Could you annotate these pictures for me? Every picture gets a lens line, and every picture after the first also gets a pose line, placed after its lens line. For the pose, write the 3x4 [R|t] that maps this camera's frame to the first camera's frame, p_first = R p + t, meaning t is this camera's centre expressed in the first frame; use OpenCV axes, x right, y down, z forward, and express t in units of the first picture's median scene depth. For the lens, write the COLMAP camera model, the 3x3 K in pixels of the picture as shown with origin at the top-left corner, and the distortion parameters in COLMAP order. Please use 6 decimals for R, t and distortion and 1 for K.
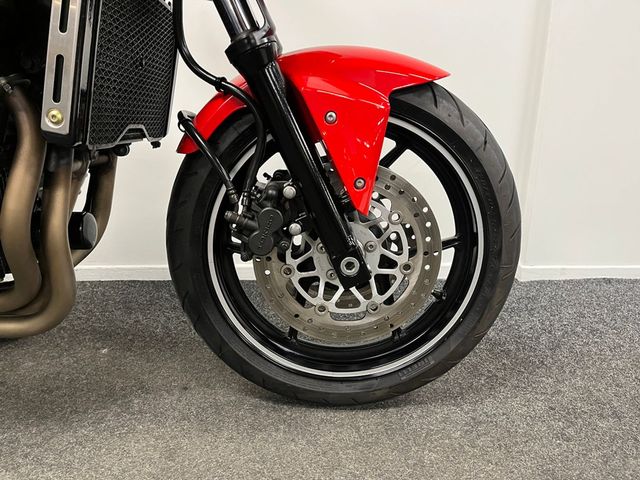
lens RADIAL K [[488.4, 0, 321.0], [0, 488.4, 240.4], [0, 0, 1]] dist [0.059453, -0.076249]
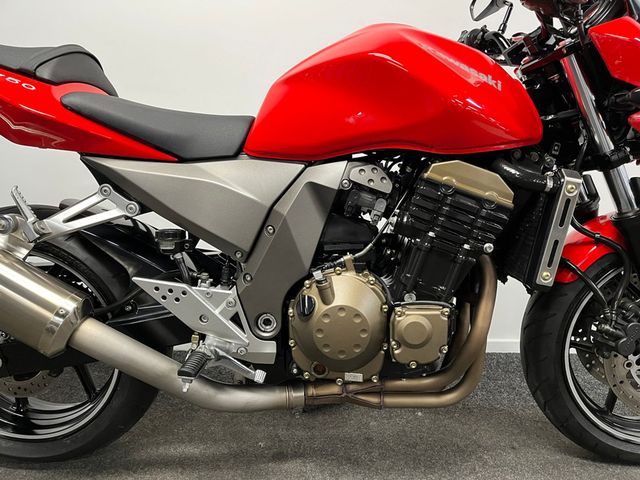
lens RADIAL K [[488.4, 0, 325.7], [0, 488.4, 239.6], [0, 0, 1]] dist [0.059453, -0.076249]
pose [[0.998185, -0.006163, -0.059900, -0.819003], [0.001031, 0.996351, -0.085345, -0.165951], [0.060207, 0.085128, 0.994549, -0.441827]]
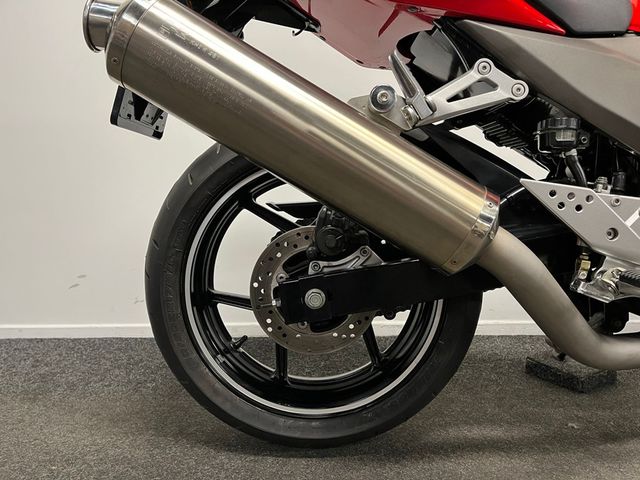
lens RADIAL K [[488.4, 0, 321.7], [0, 488.4, 242.1], [0, 0, 1]] dist [0.059453, -0.076249]
pose [[0.999676, -0.013677, -0.021457, -1.732776], [0.010144, 0.987567, -0.156872, 0.084759], [0.023336, 0.156604, 0.987386, -0.158359]]
